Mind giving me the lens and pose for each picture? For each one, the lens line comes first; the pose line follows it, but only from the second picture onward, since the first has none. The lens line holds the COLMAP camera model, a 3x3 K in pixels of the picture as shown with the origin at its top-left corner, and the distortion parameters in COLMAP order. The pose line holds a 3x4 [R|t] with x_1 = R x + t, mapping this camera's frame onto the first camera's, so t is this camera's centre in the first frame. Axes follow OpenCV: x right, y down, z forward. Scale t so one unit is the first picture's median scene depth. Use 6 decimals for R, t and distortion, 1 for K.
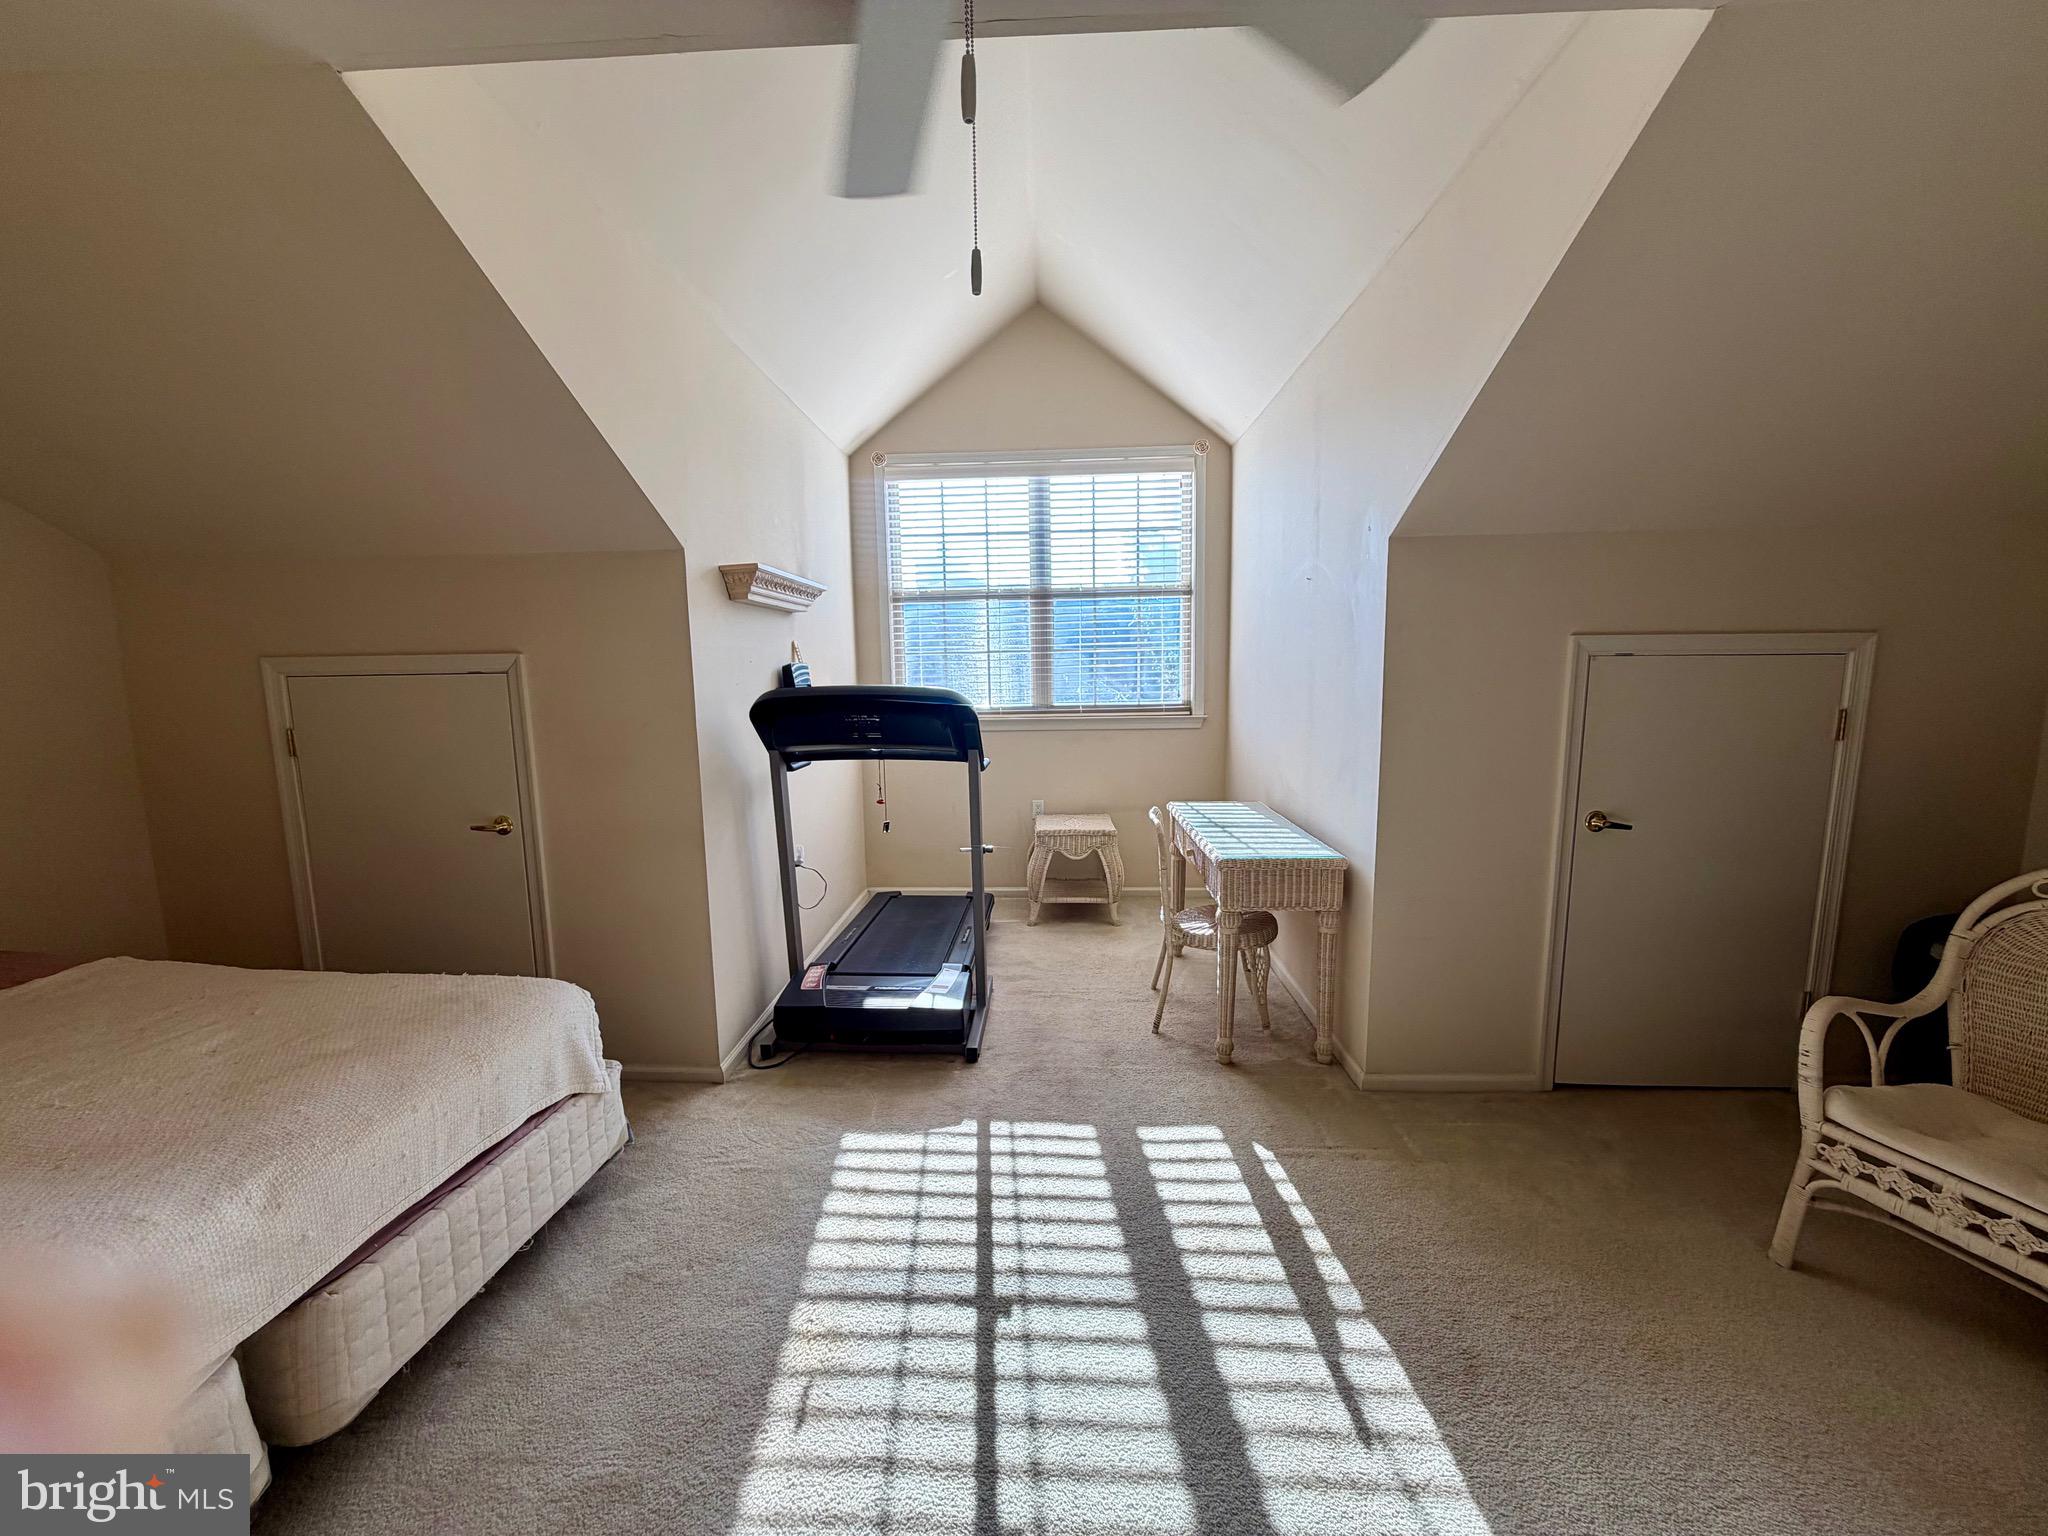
lens RADIAL K [[805.9, 0, 1024.0], [0, 805.9, 768.0], [0, 0, 1]] dist [-0.012879, 0.000423]
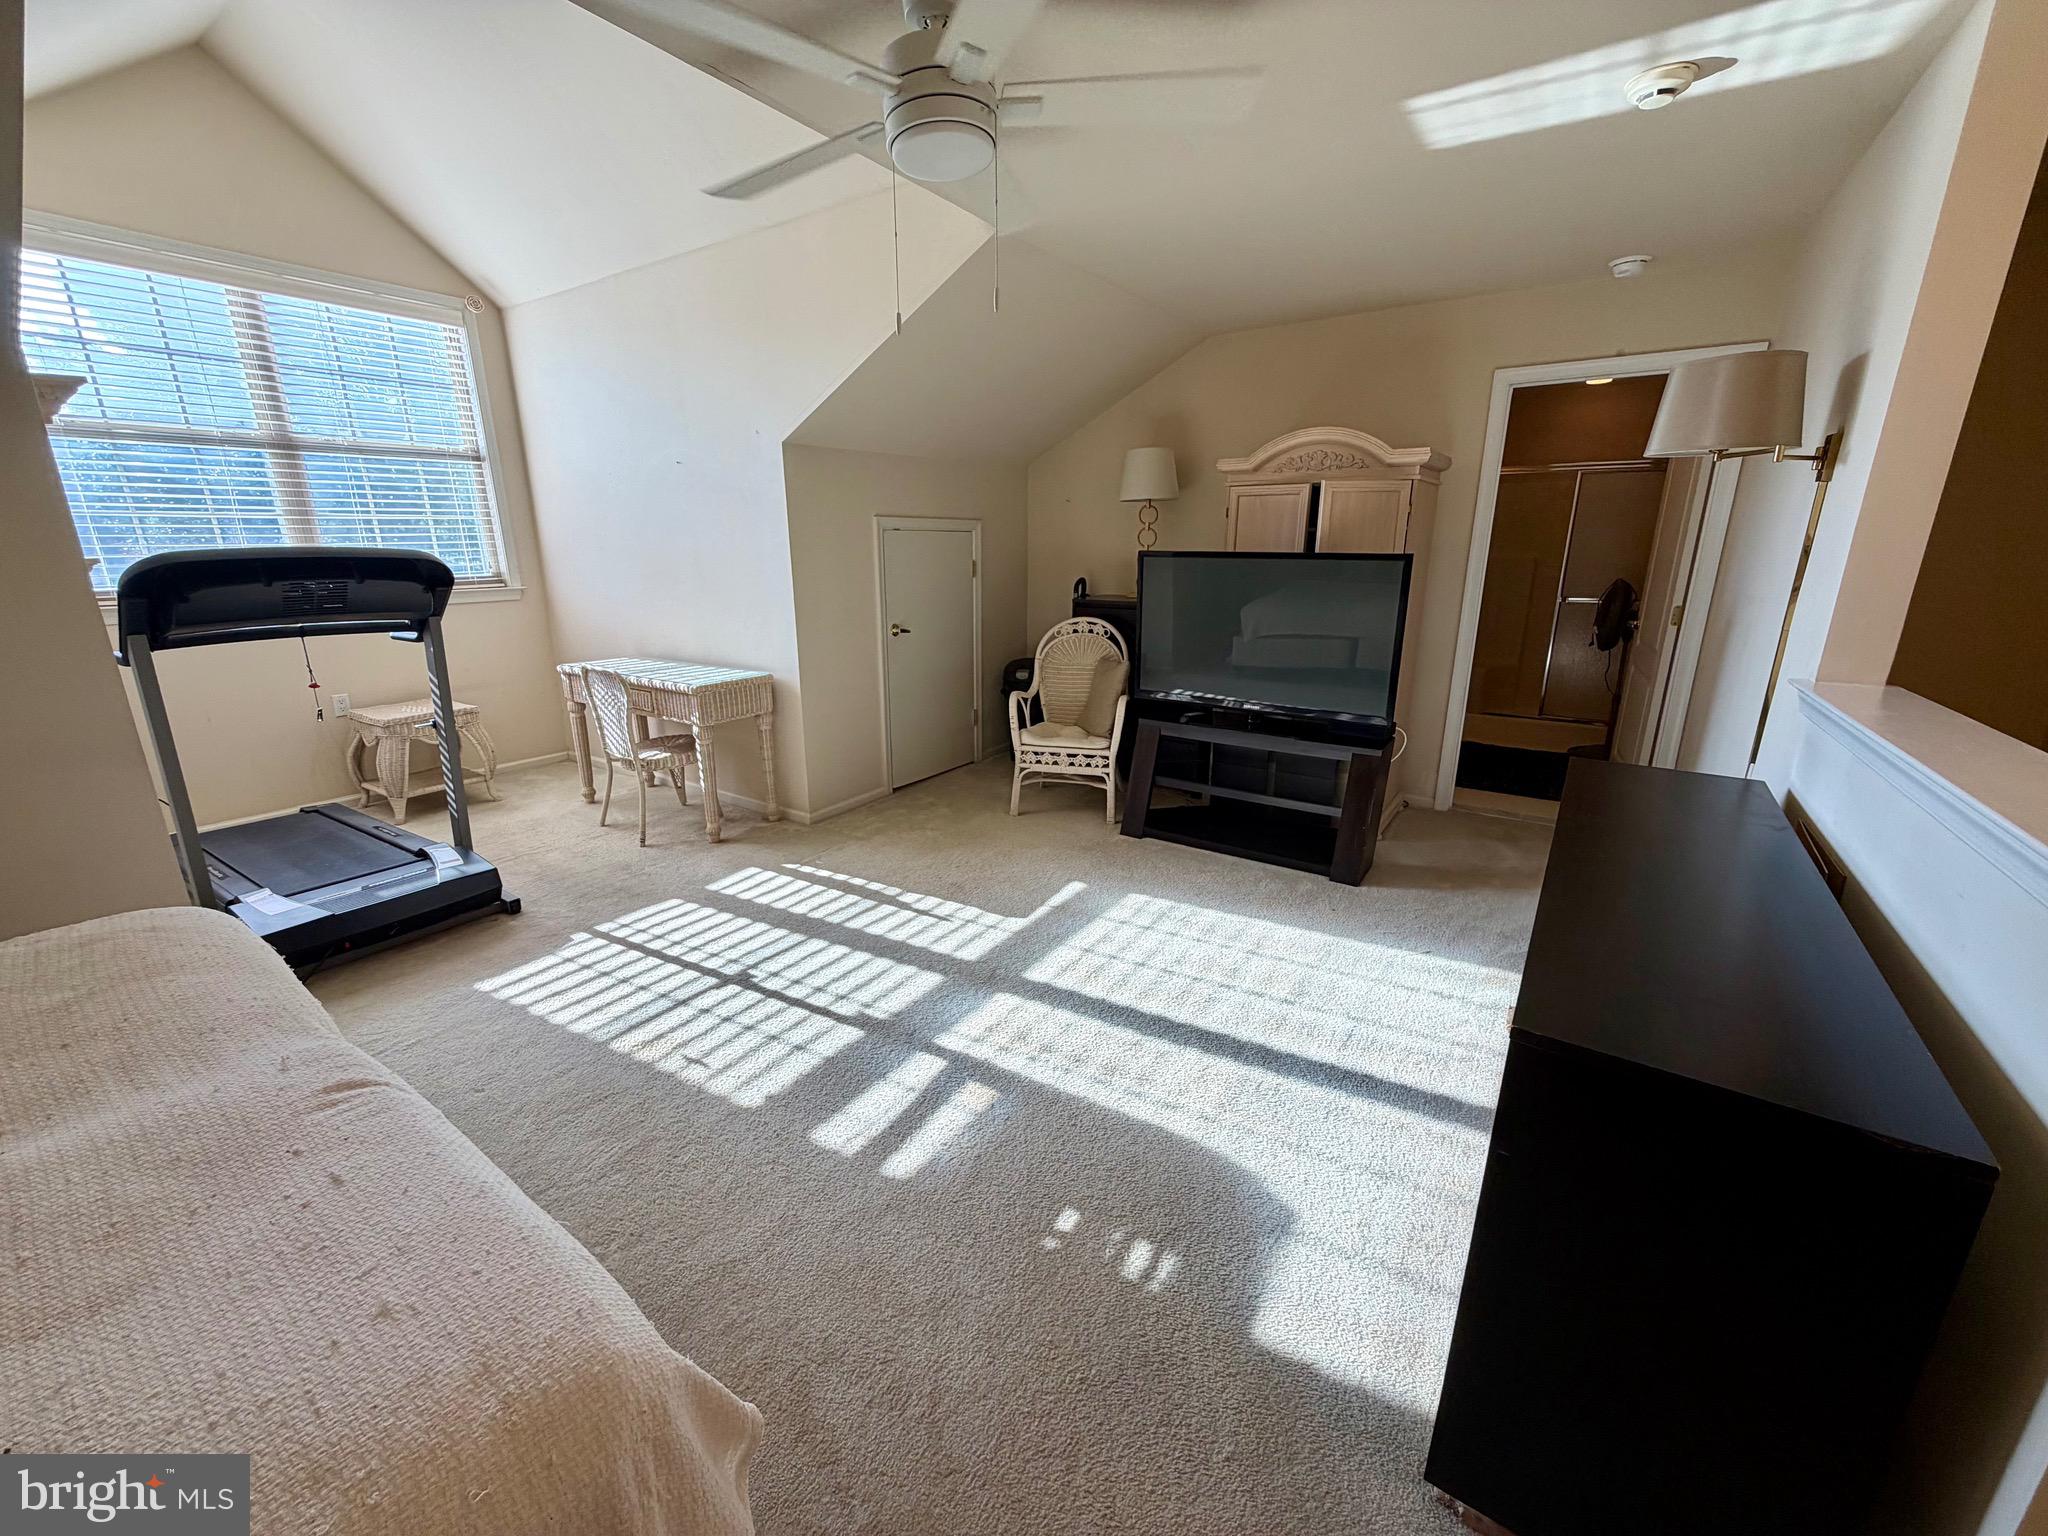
lens RADIAL K [[816.7, 0, 1010.5], [0, 816.7, 772.5], [0, 0, 1]] dist [0.002519, 0.000458]
pose [[0.531816, -0.222700, 0.817054, -0.724173], [0.103659, 0.974667, 0.198189, 0.048325], [-0.840492, -0.020706, 0.541428, -0.177975]]
